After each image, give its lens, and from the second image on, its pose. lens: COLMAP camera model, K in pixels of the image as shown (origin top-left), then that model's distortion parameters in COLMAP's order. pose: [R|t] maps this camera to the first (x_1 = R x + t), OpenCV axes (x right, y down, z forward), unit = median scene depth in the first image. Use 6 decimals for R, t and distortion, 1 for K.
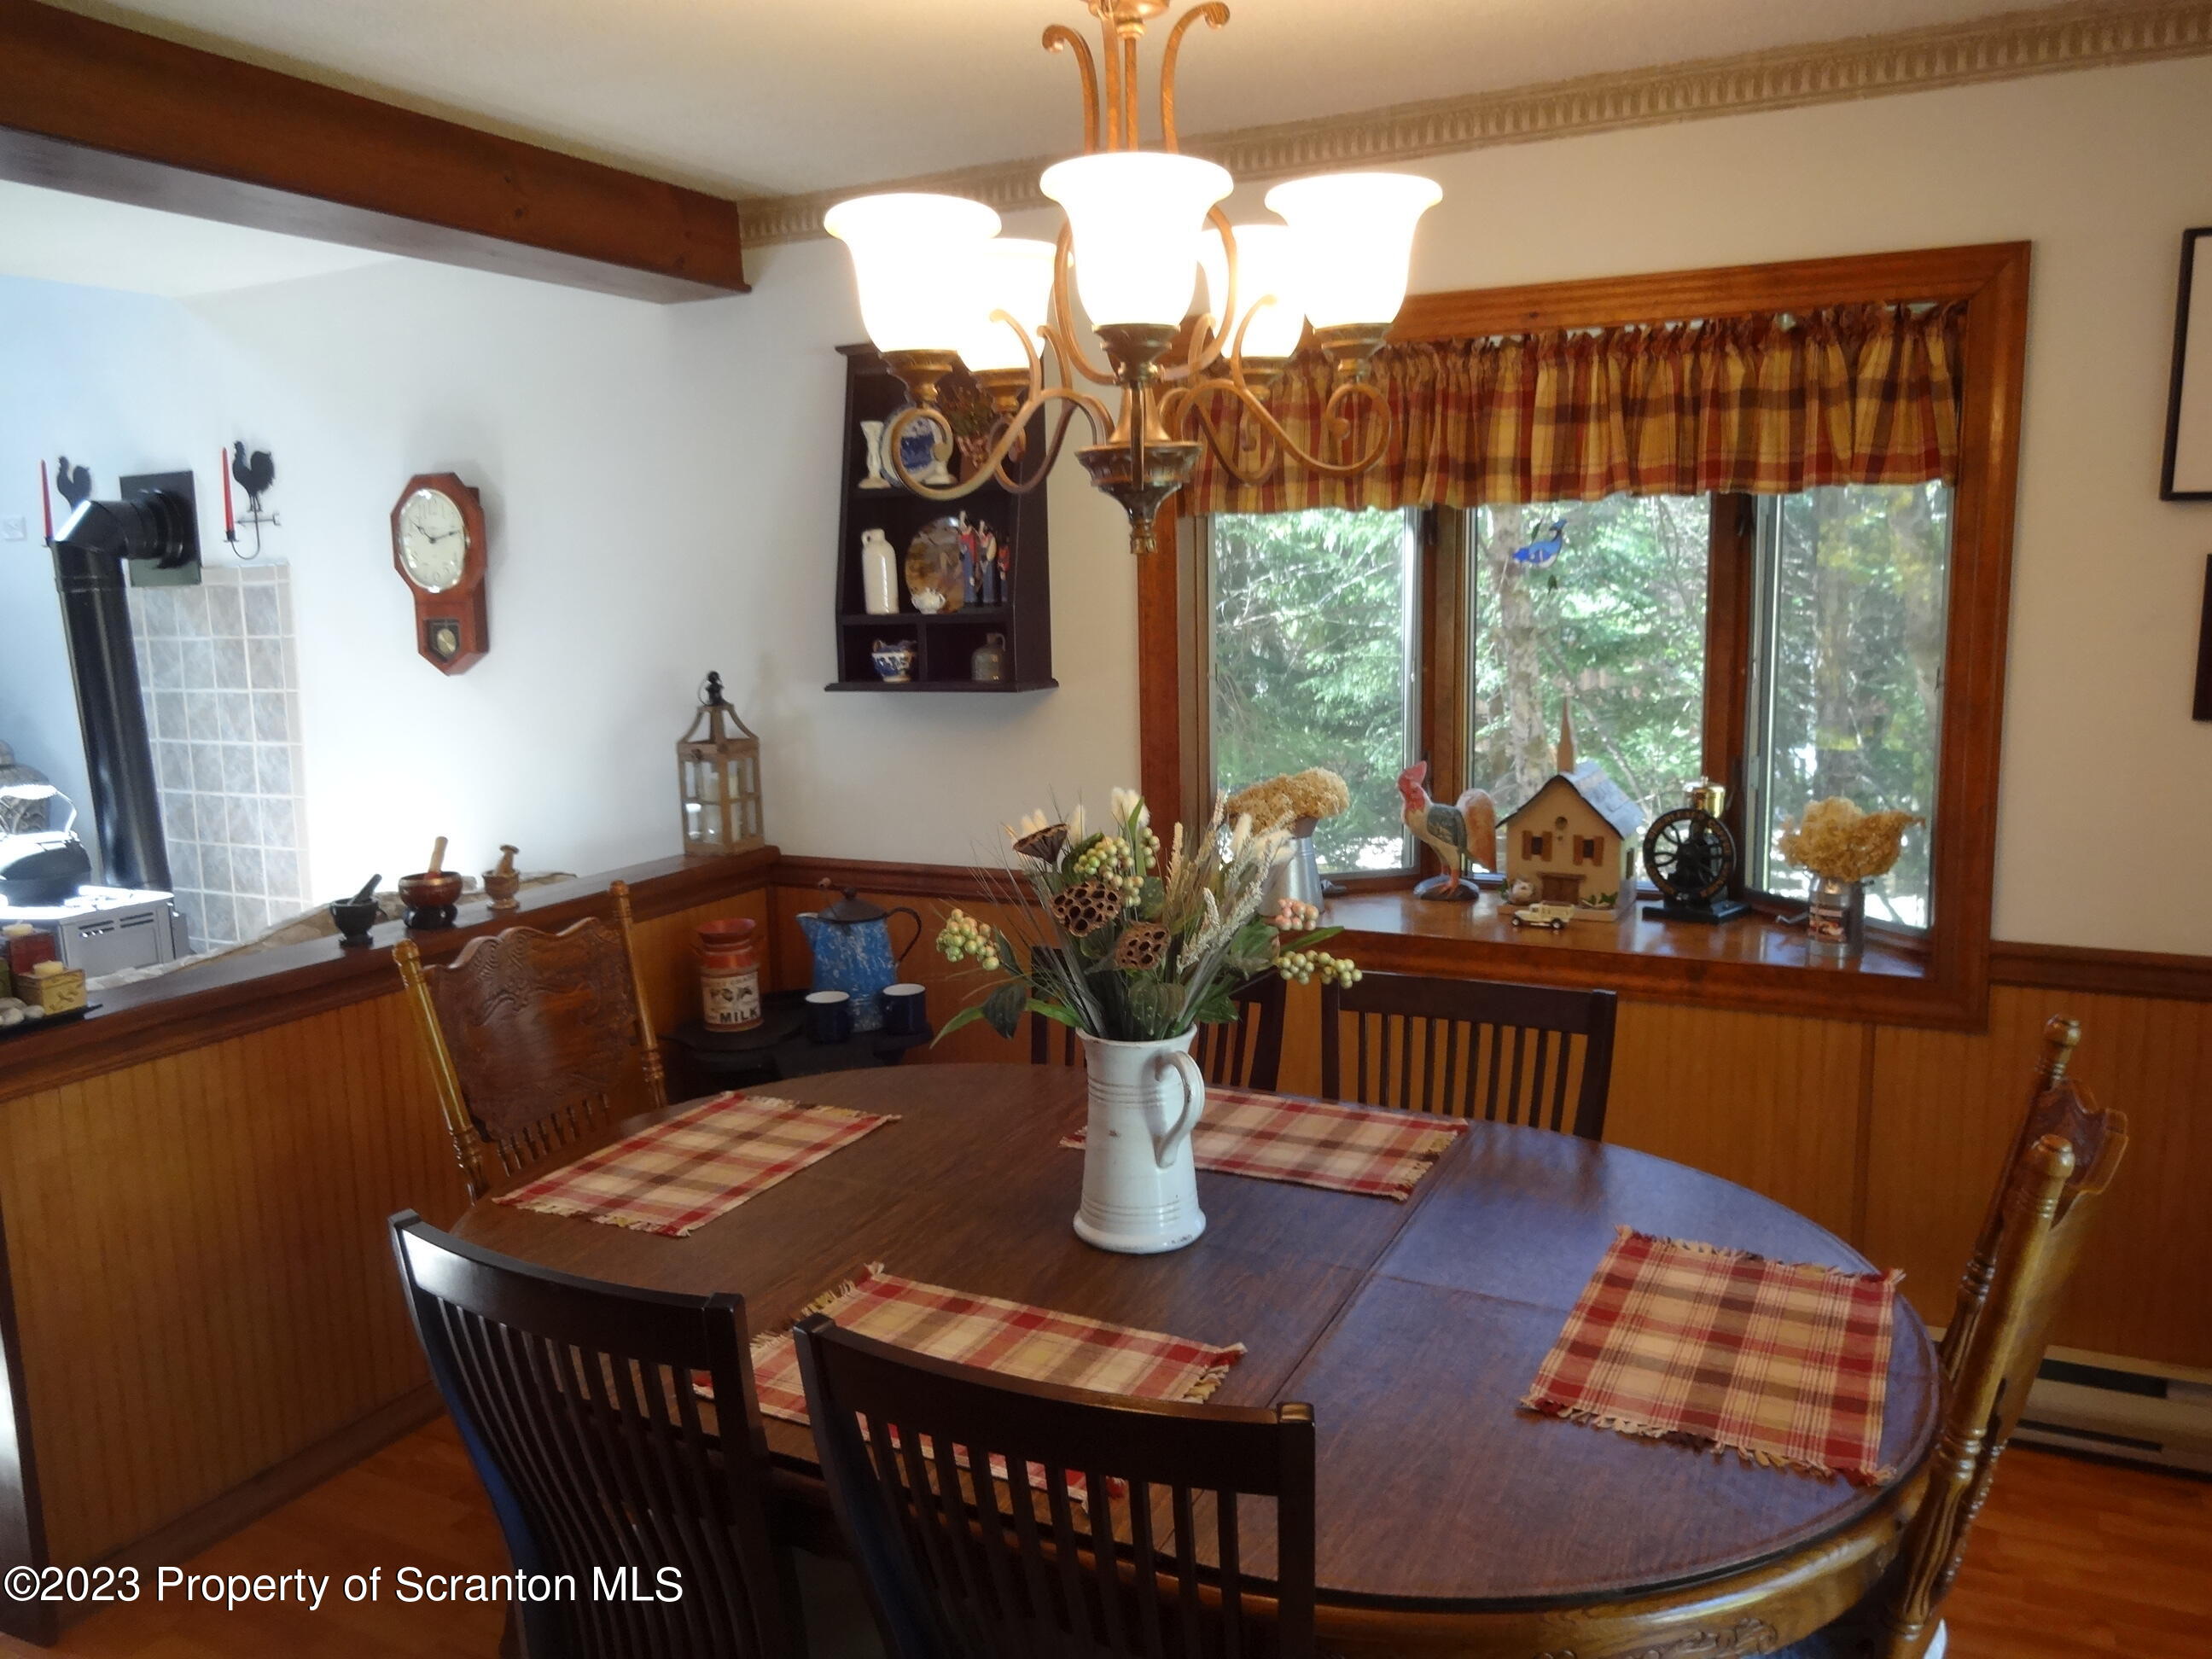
lens RADIAL K [[1619.5, 0, 1117.3], [0, 1619.5, 822.5], [0, 0, 1]] dist [-0.012979, -0.006987]
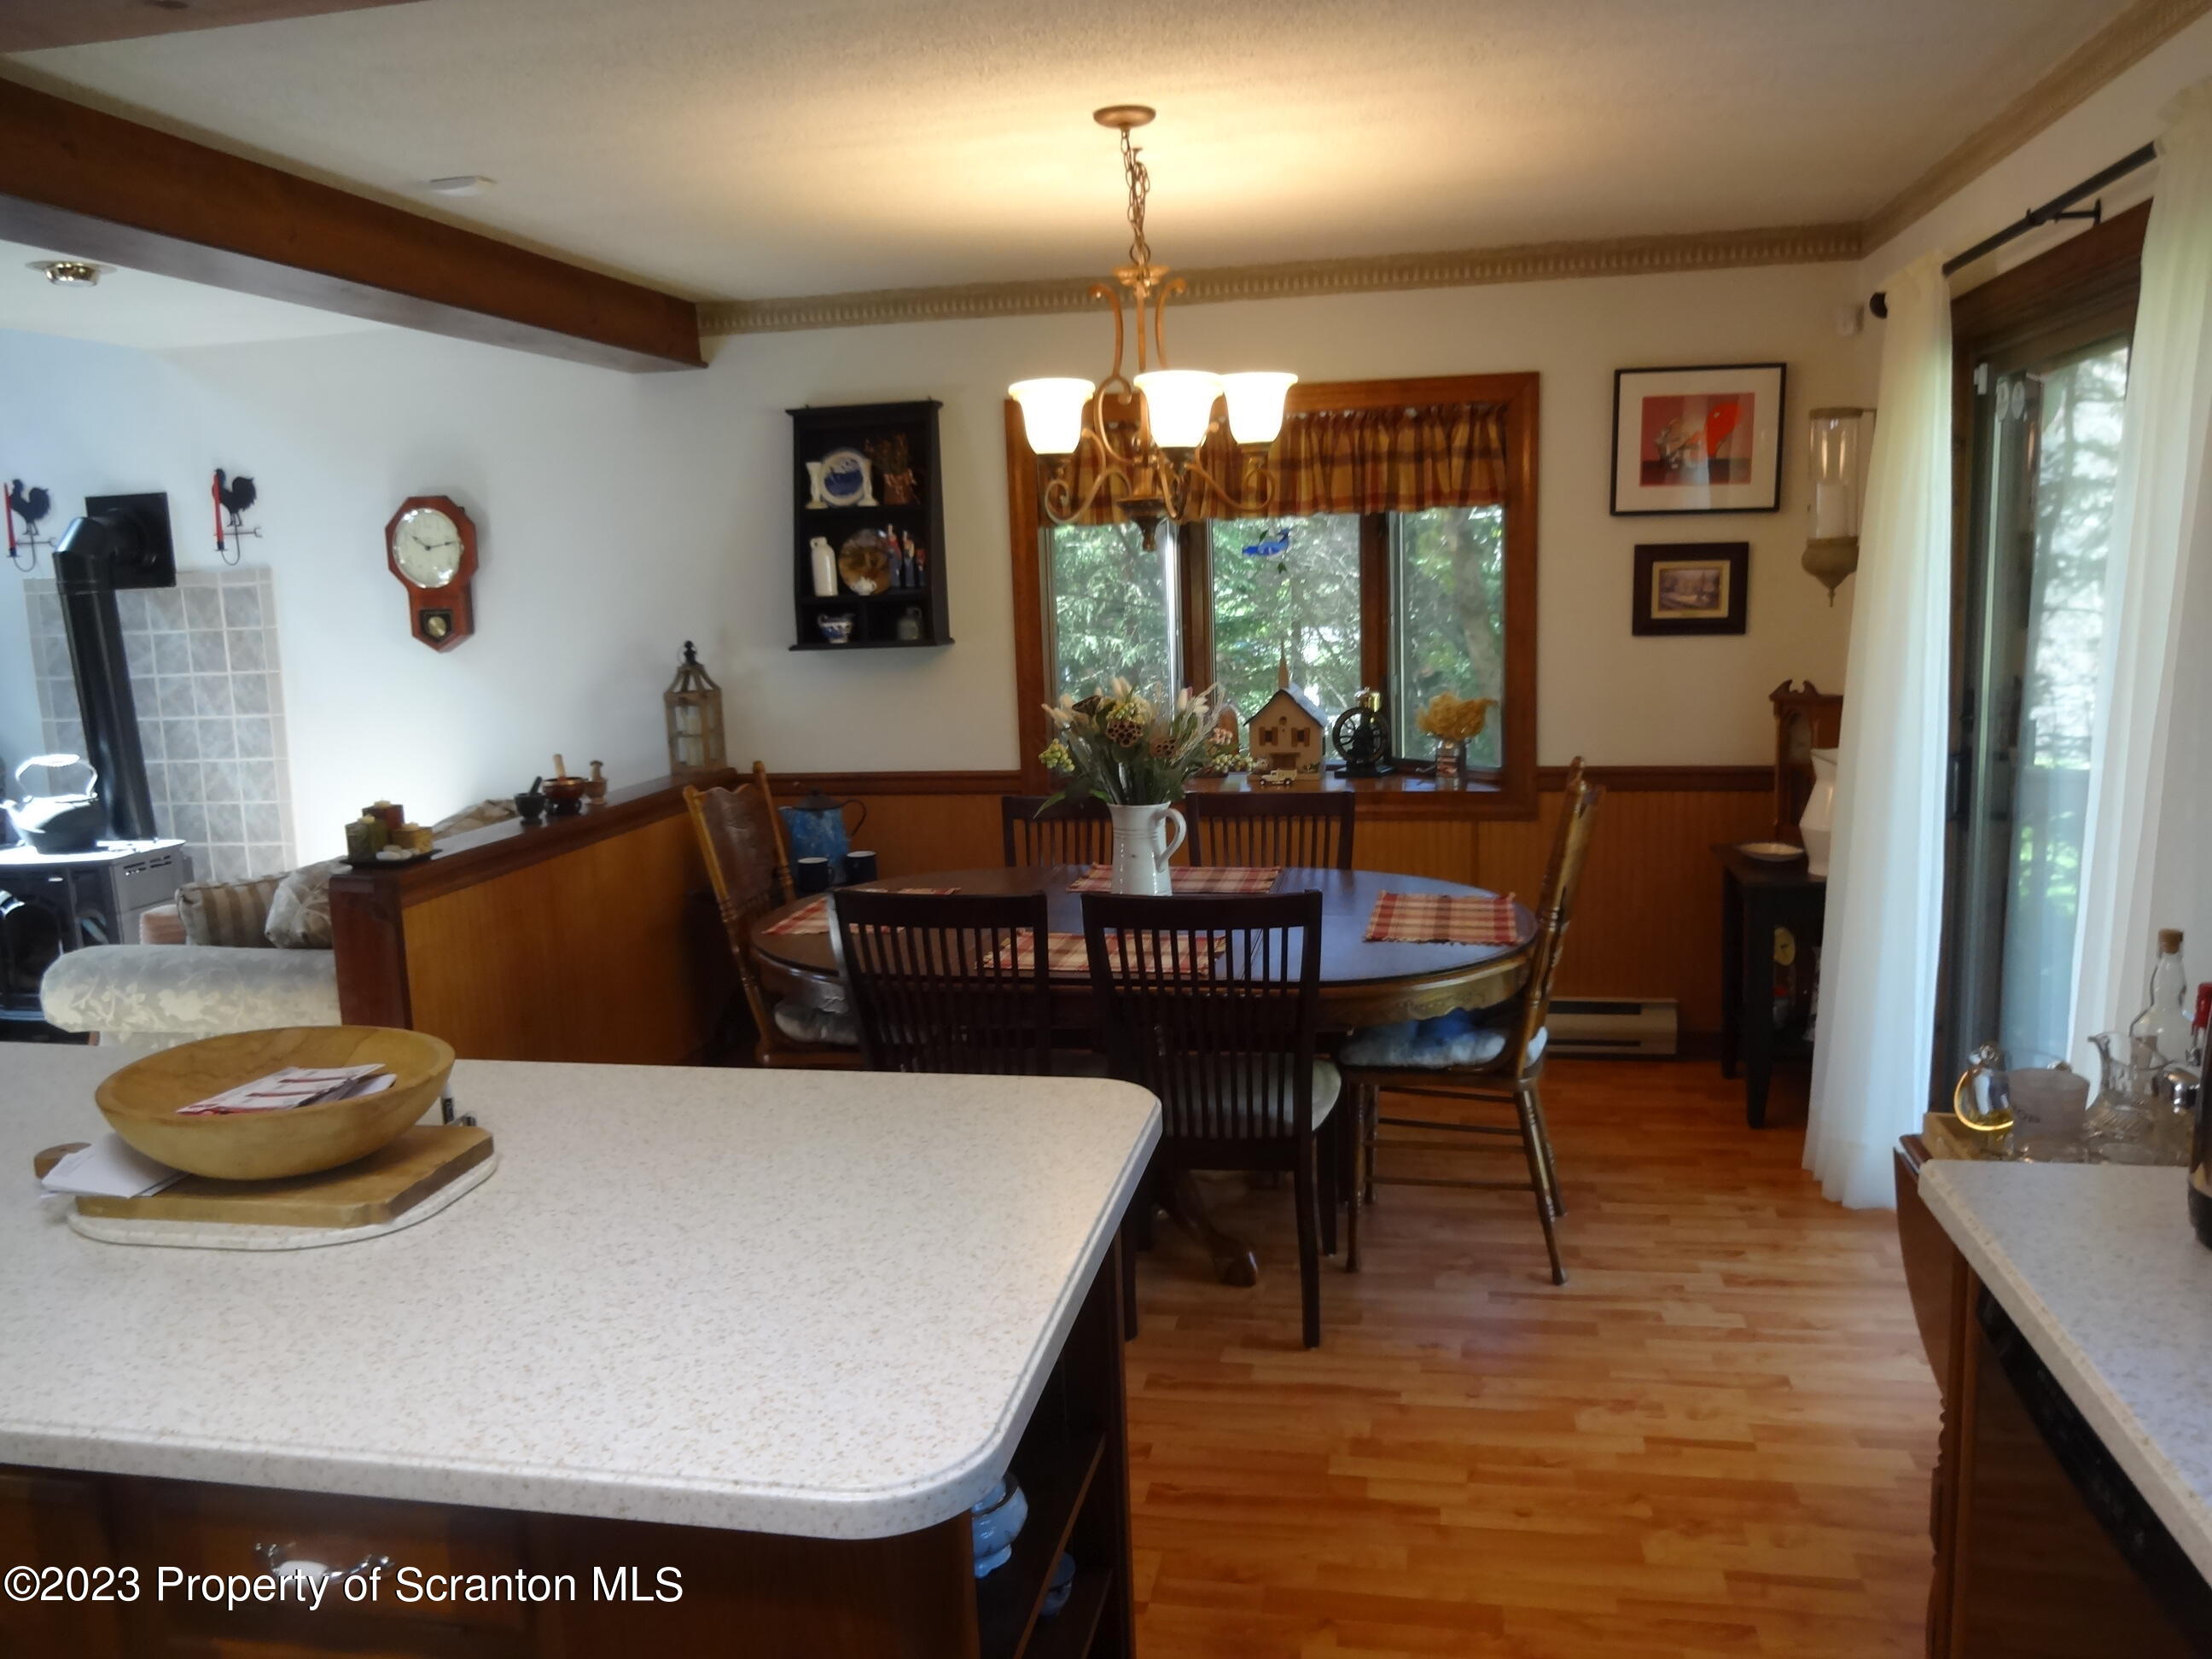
lens RADIAL K [[1619.5, 0, 1117.3], [0, 1619.5, 822.5], [0, 0, 1]] dist [-0.012979, -0.006987]
pose [[0.964739, -0.053680, 0.257676, -0.281941], [0.053432, 0.998540, 0.007971, 0.075729], [-0.257728, 0.006078, 0.966198, -0.461915]]
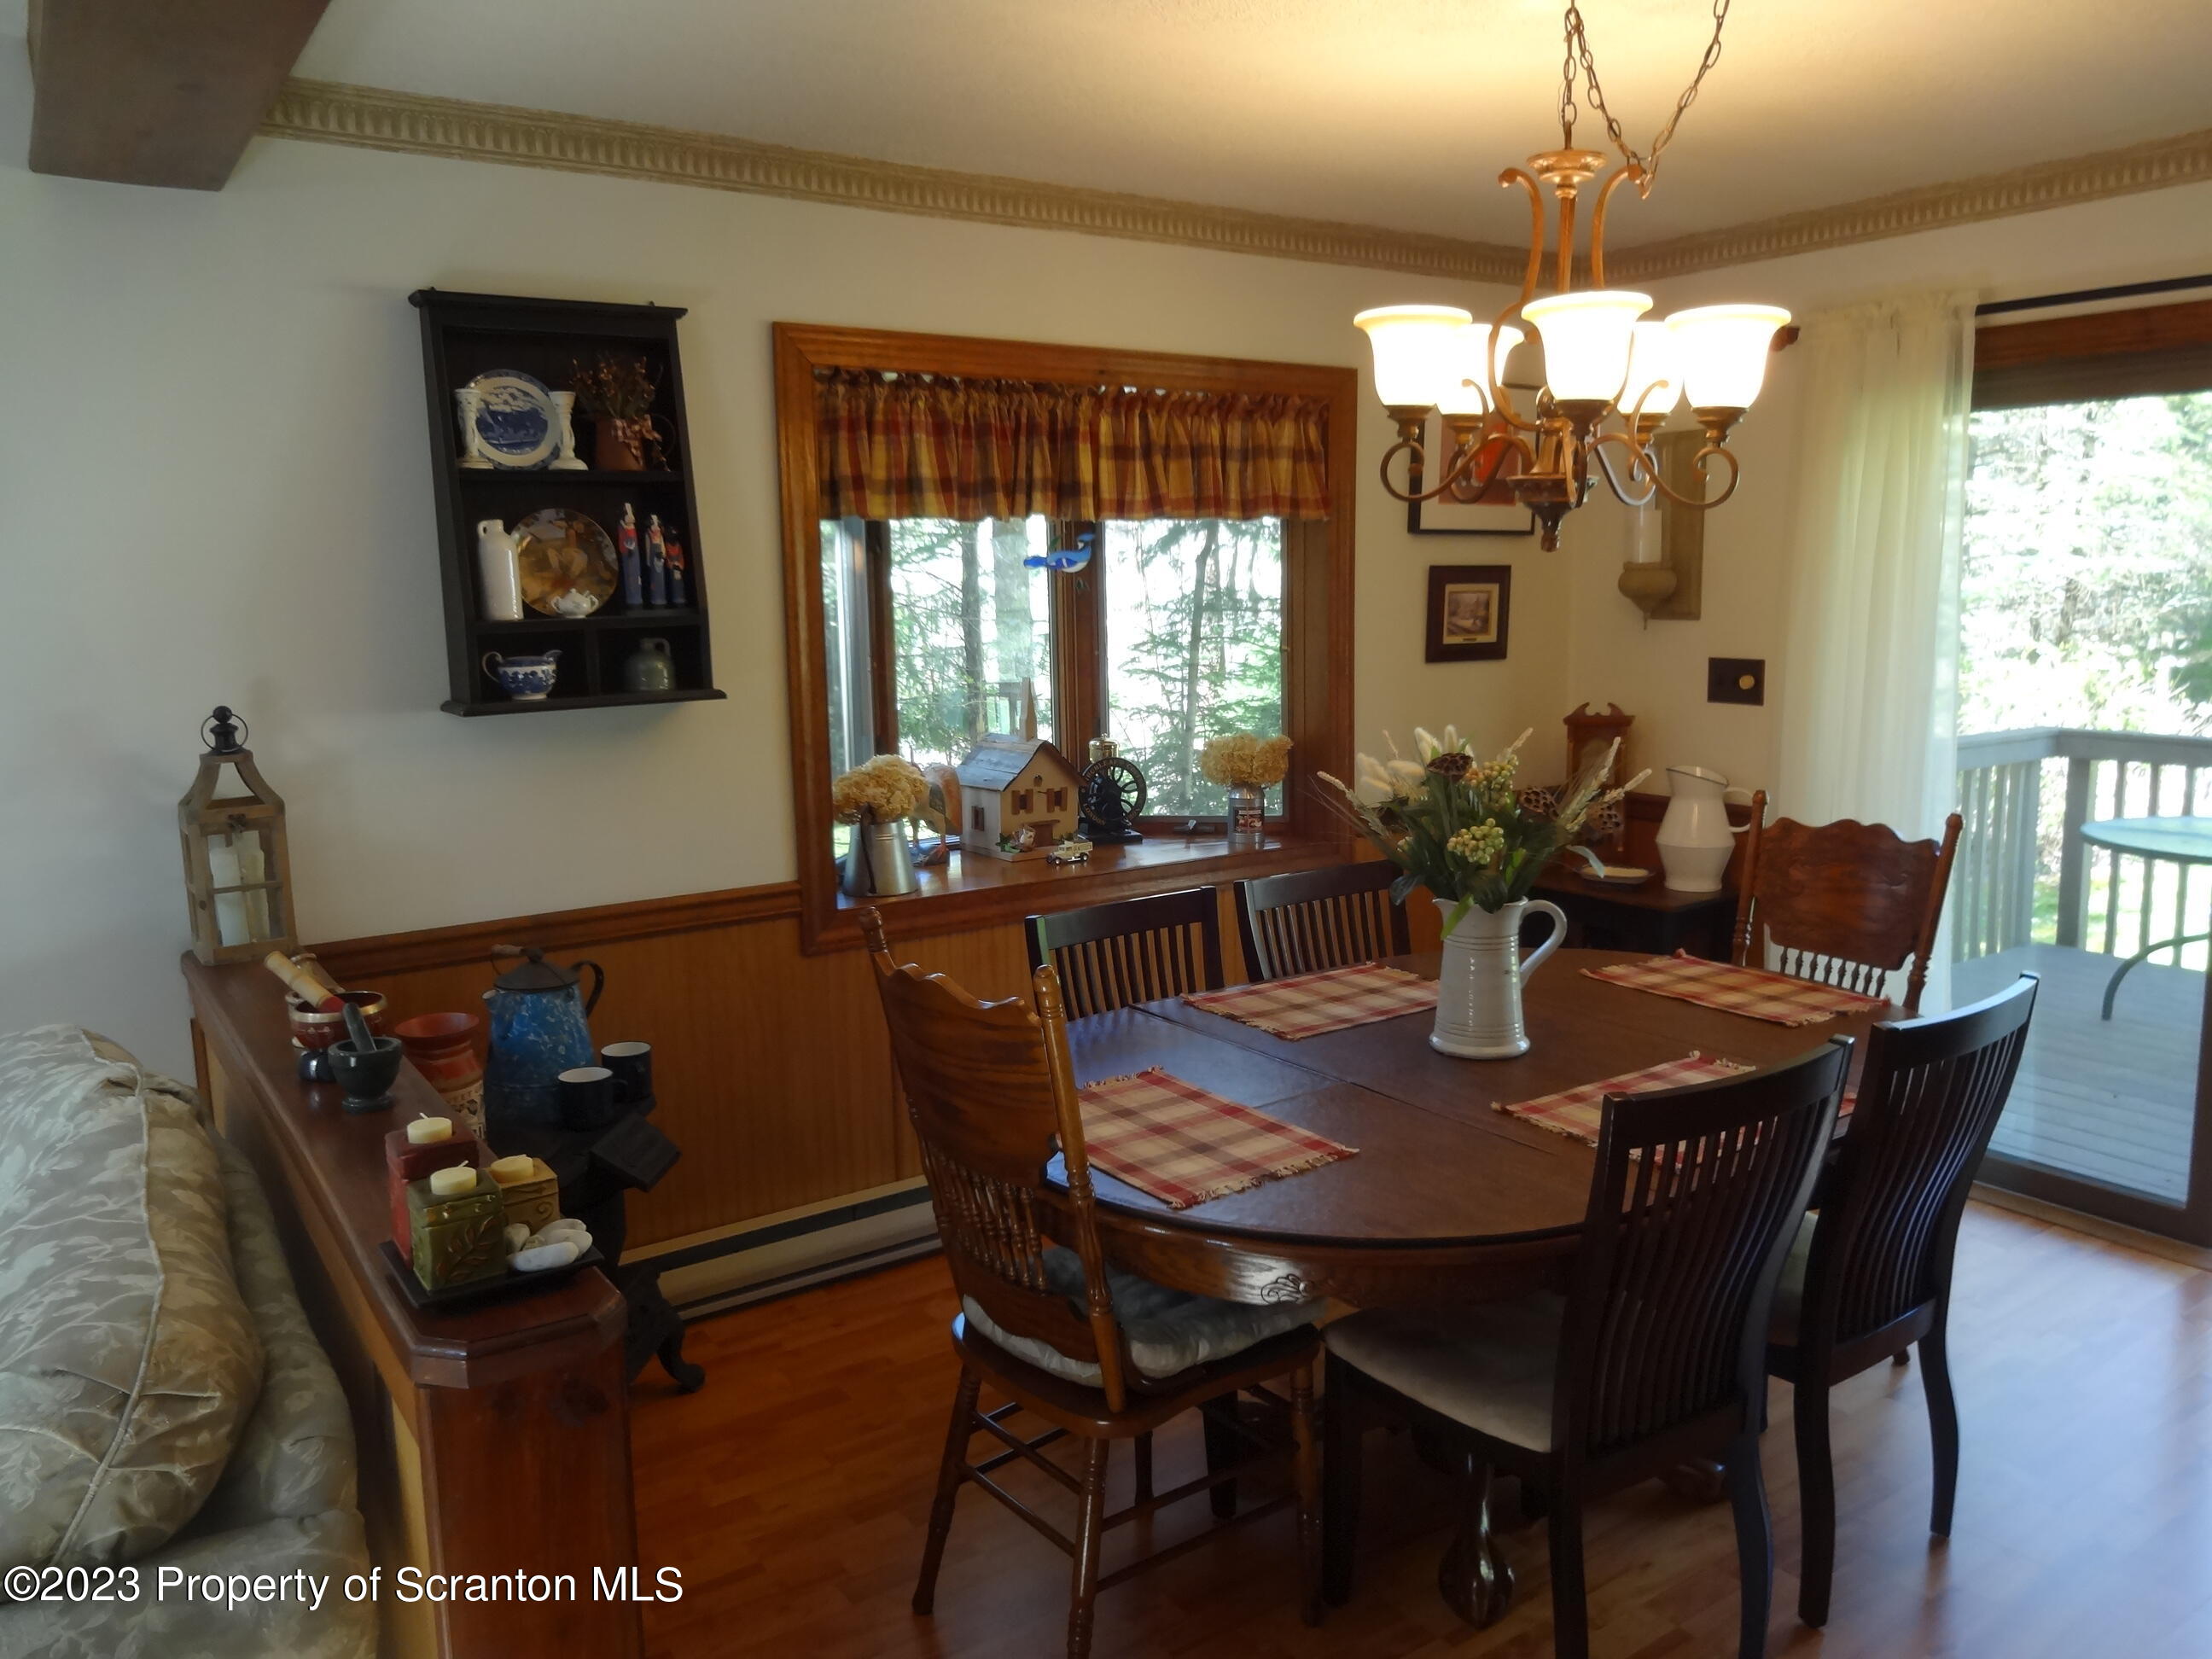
lens RADIAL K [[1648.6, 0, 1106.0], [0, 1648.6, 829.5], [0, 0, 1]] dist [-0.002327, -0.001944]
pose [[0.482123, -0.124596, 0.867198, -0.760440], [0.134694, 0.988609, 0.067156, -0.038105], [-0.865688, 0.084429, 0.493414, 0.325797]]
